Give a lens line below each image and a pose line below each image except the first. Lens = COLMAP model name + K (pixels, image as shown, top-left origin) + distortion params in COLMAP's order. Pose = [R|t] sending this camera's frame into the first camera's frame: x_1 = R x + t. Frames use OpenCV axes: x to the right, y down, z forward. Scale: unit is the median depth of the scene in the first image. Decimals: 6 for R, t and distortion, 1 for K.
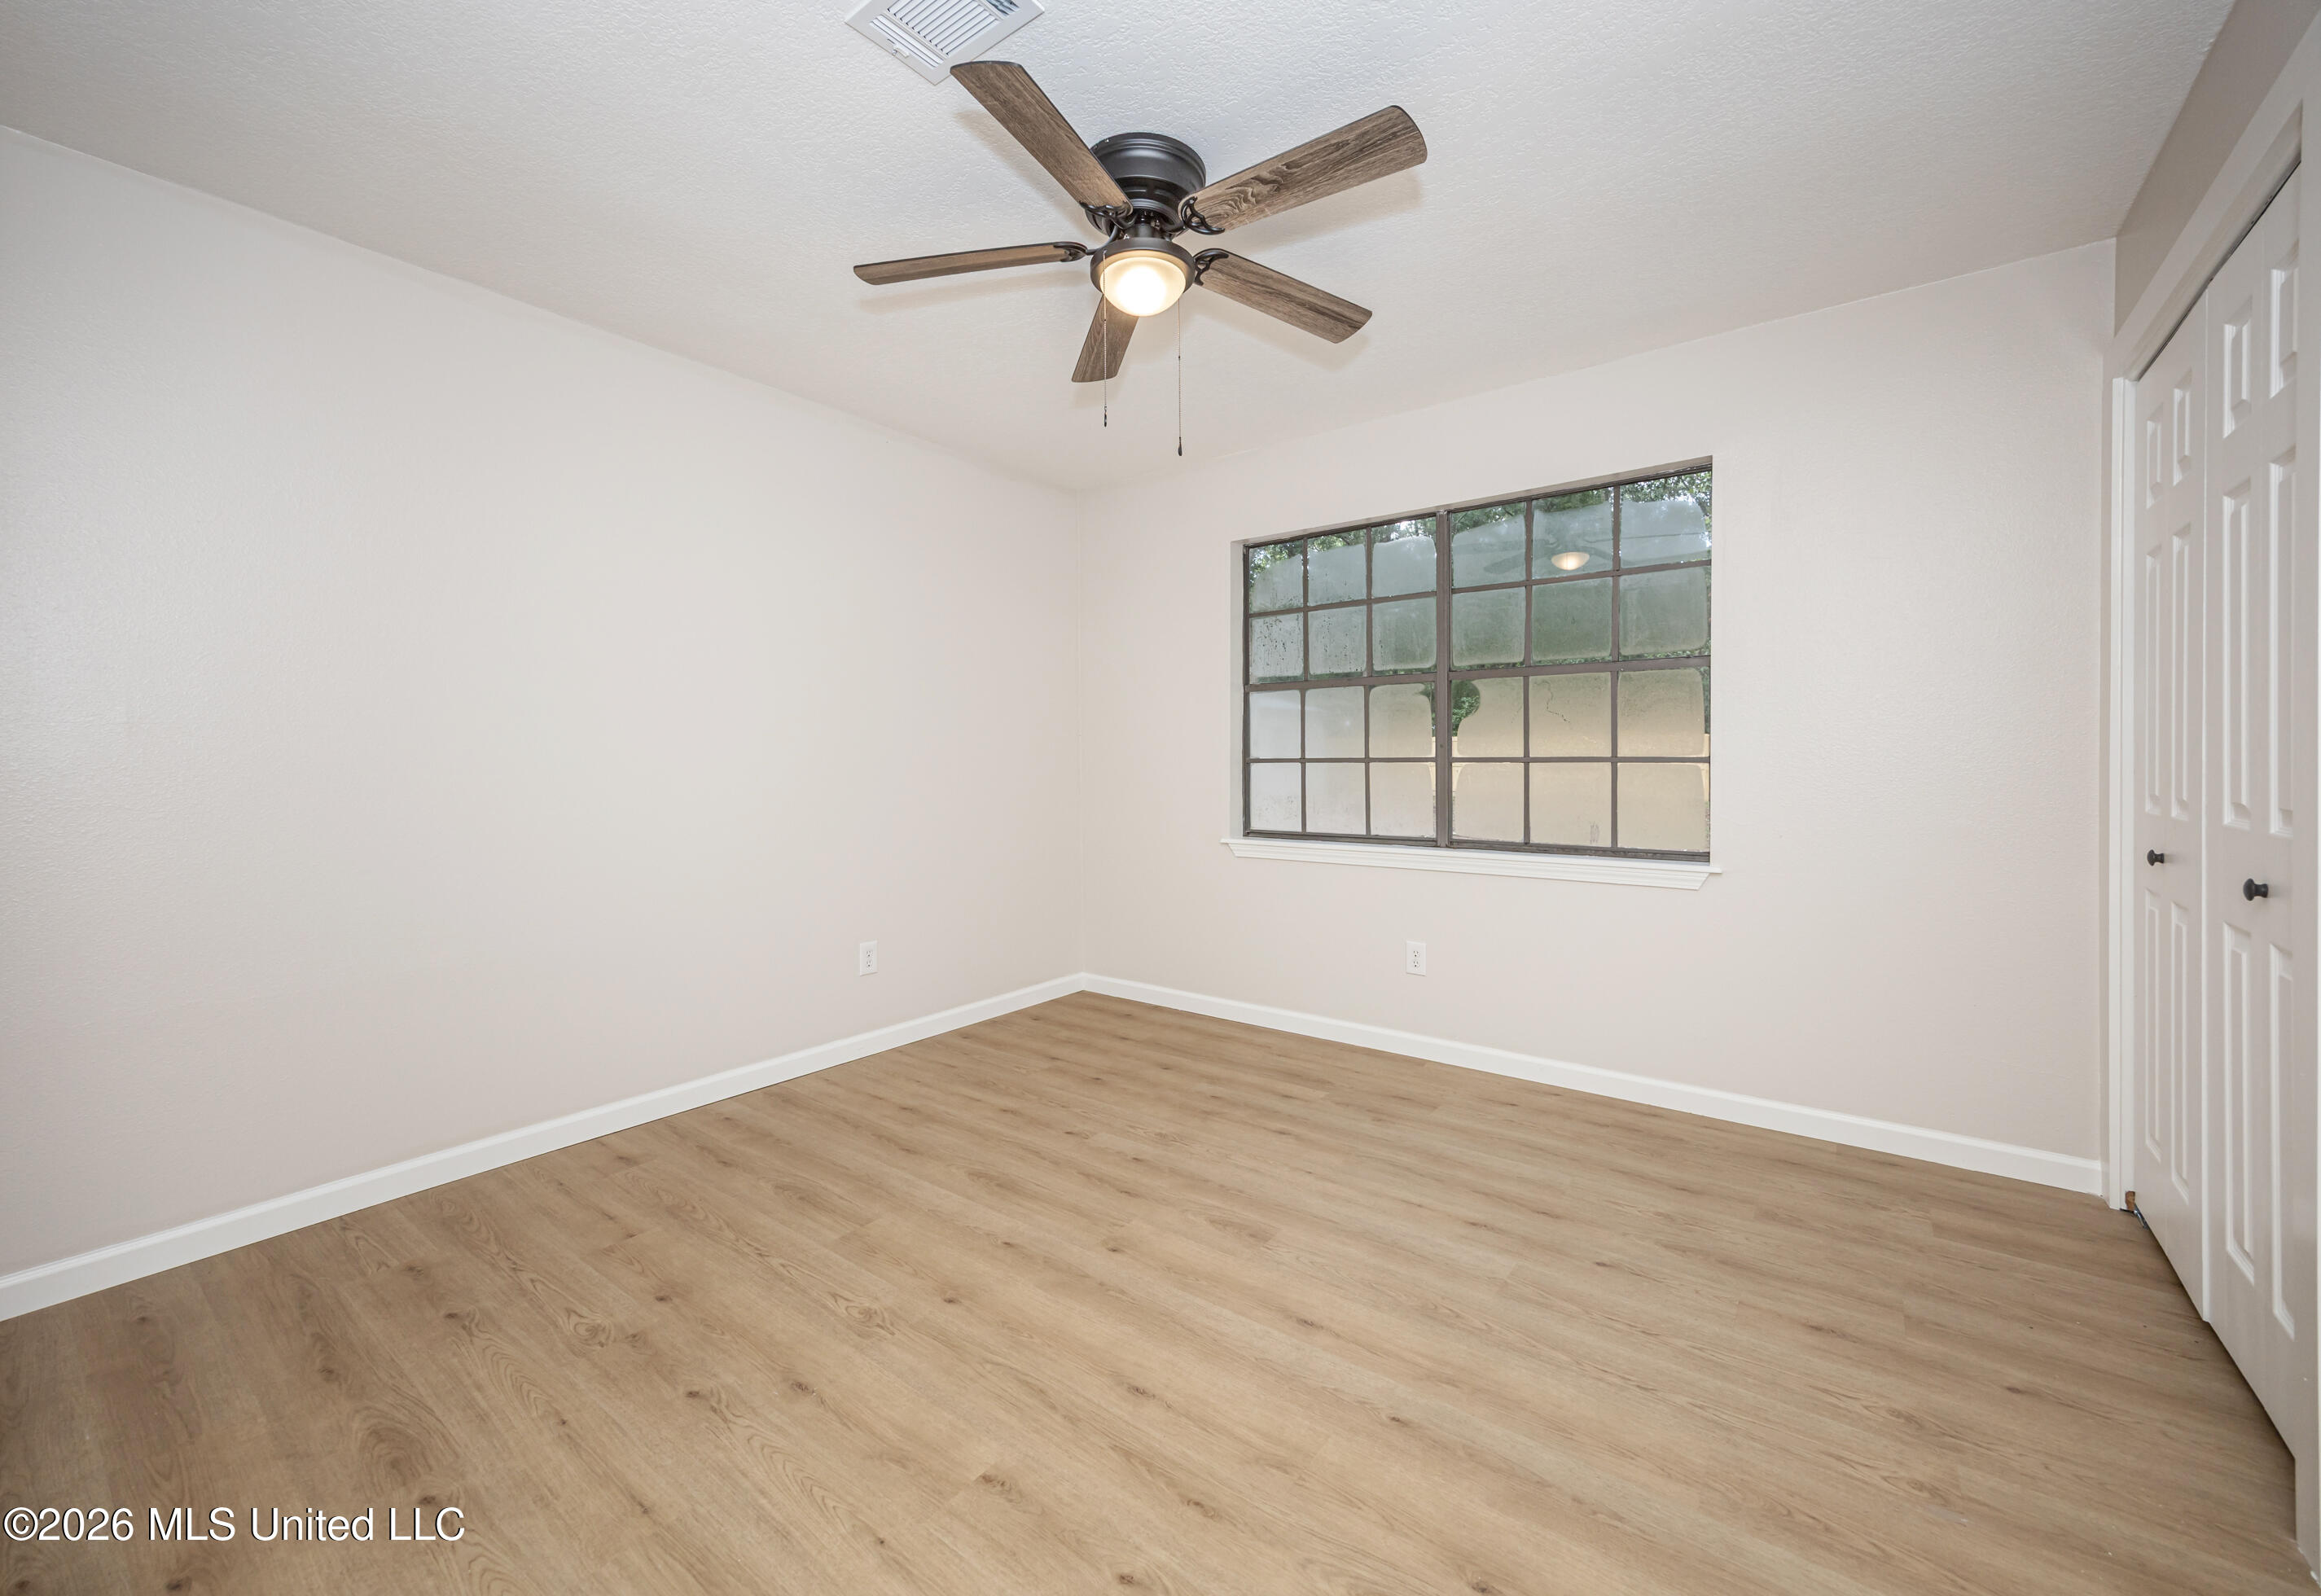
lens RADIAL K [[927.6, 0, 1152.4], [0, 927.6, 750.6], [0, 0, 1]] dist [0.001758, 0.000297]
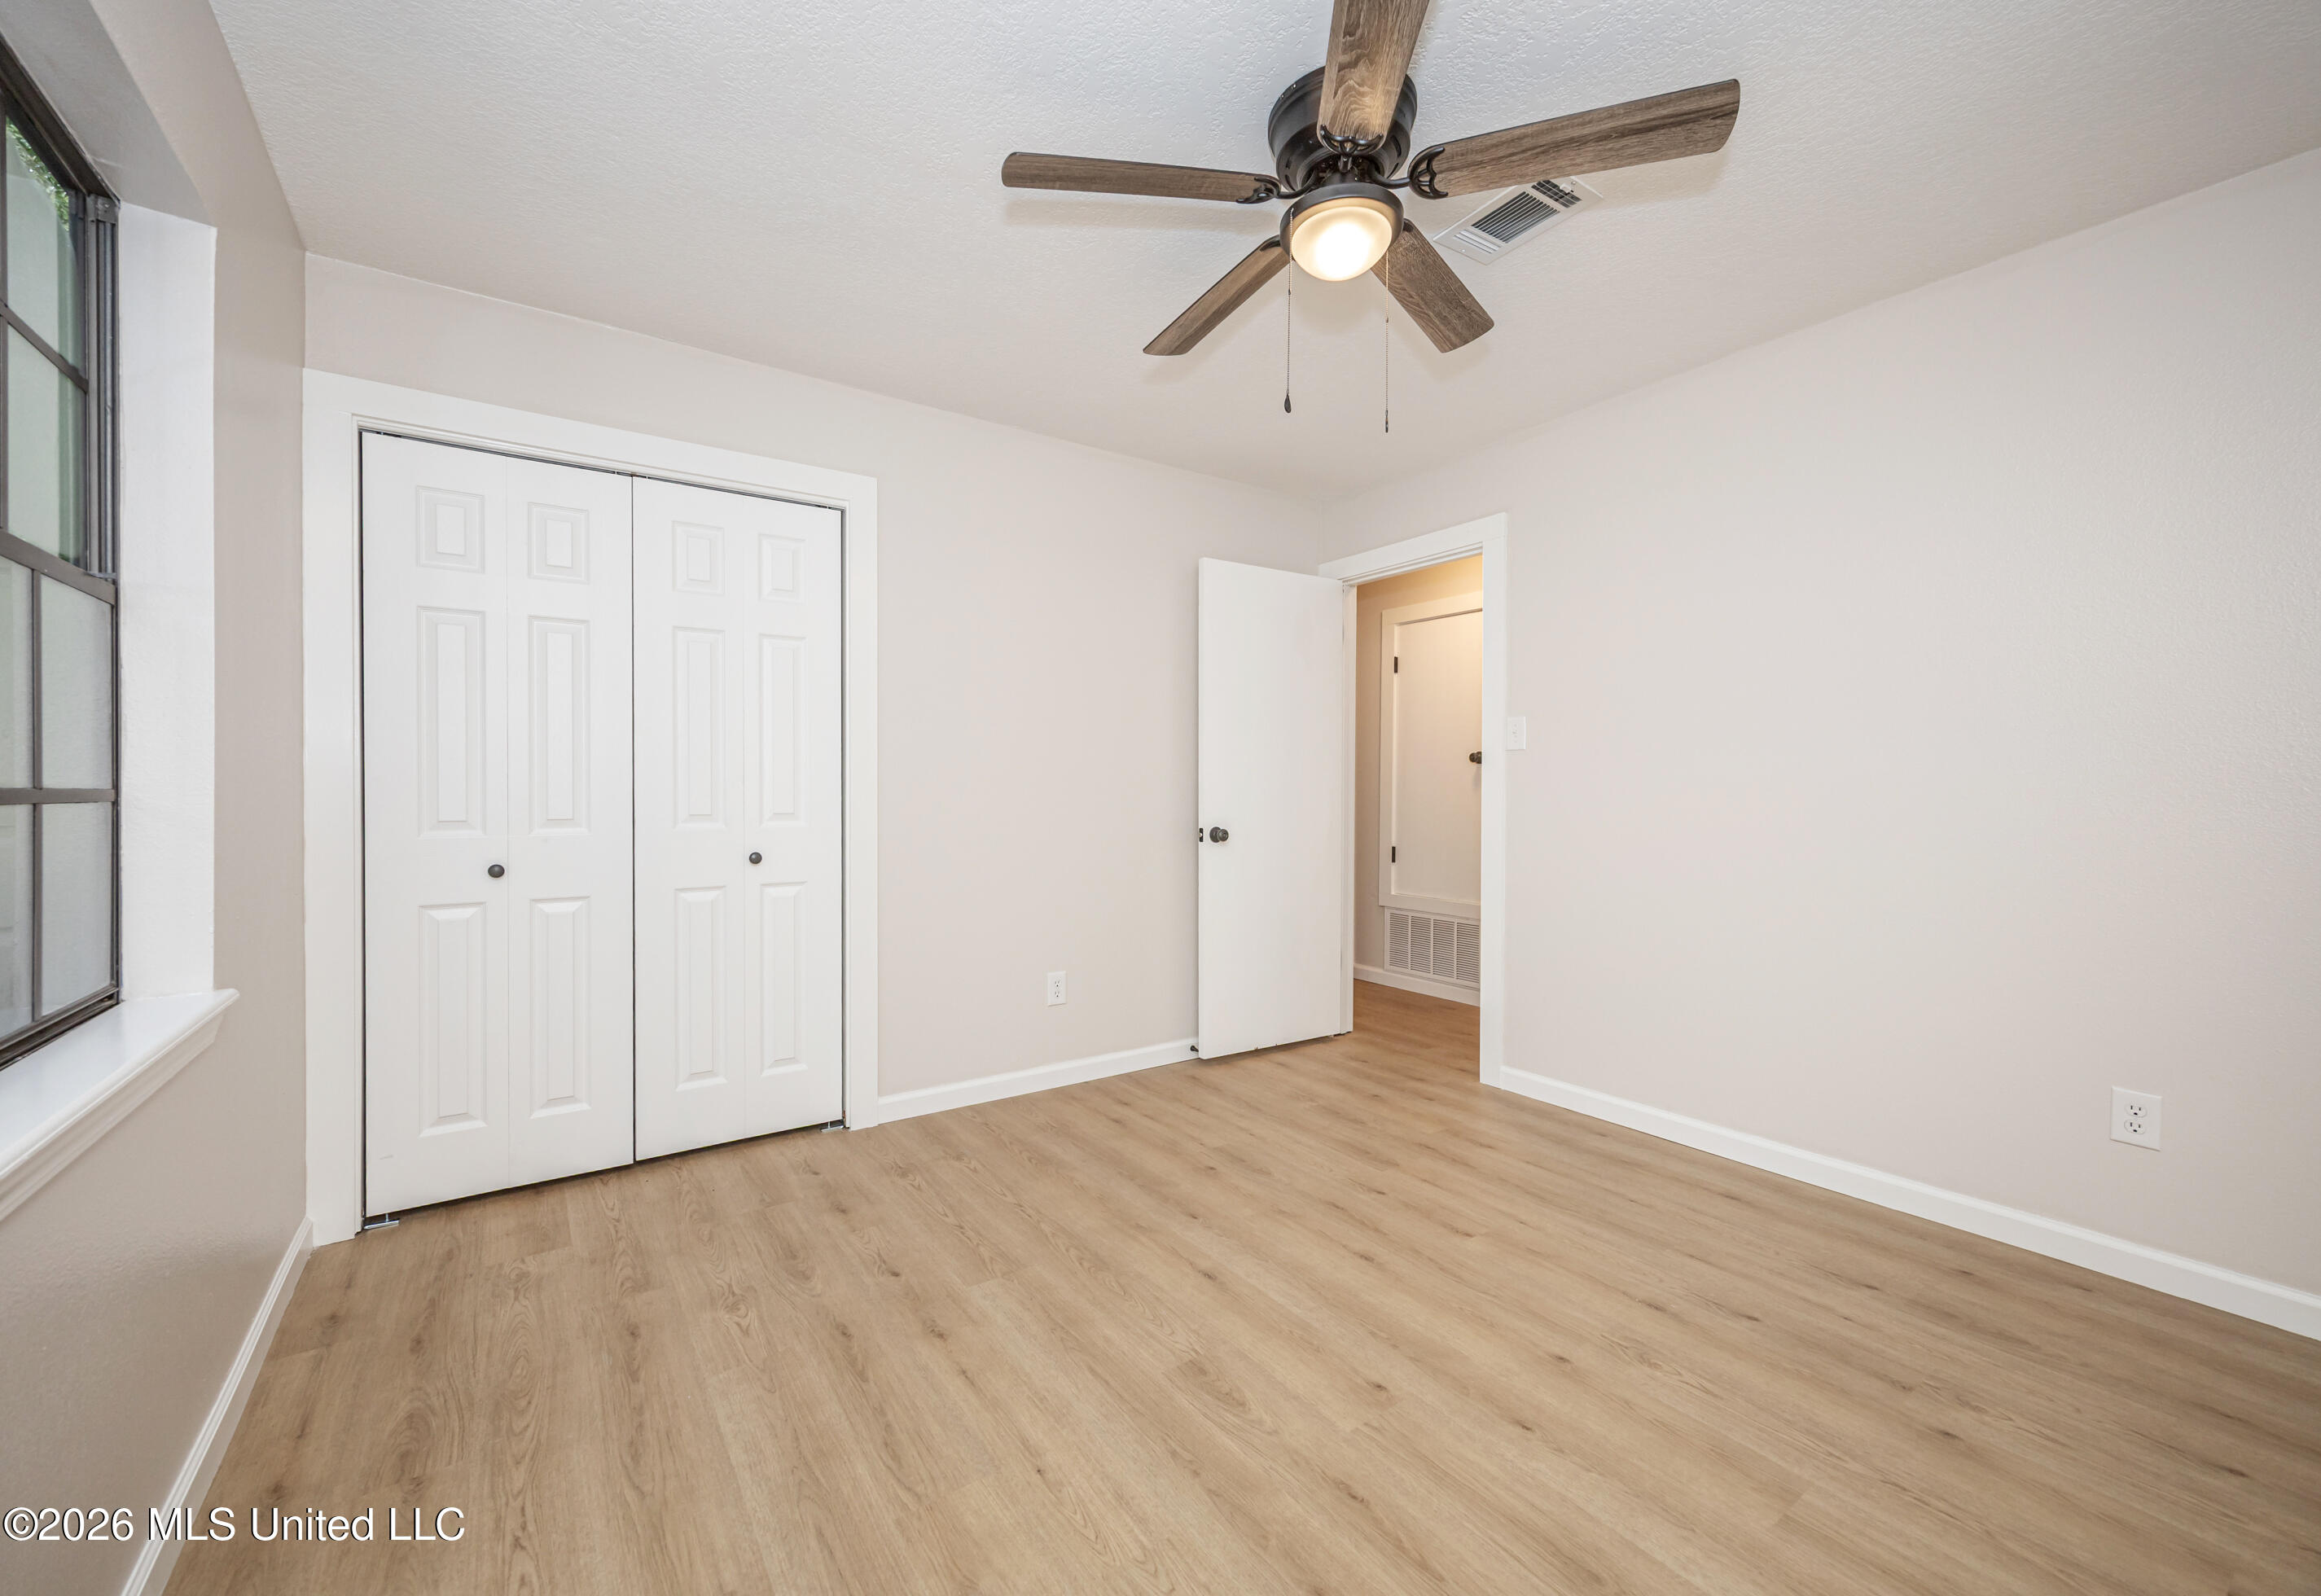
lens RADIAL K [[927.6, 0, 1144.8], [0, 927.6, 799.2], [0, 0, 1]] dist [0.001758, 0.000297]
pose [[-0.951080, 0.001609, 0.308939, -0.105321], [0.004079, 0.999965, 0.007348, 0.017545], [-0.308917, 0.008249, -0.951053, 1.973346]]
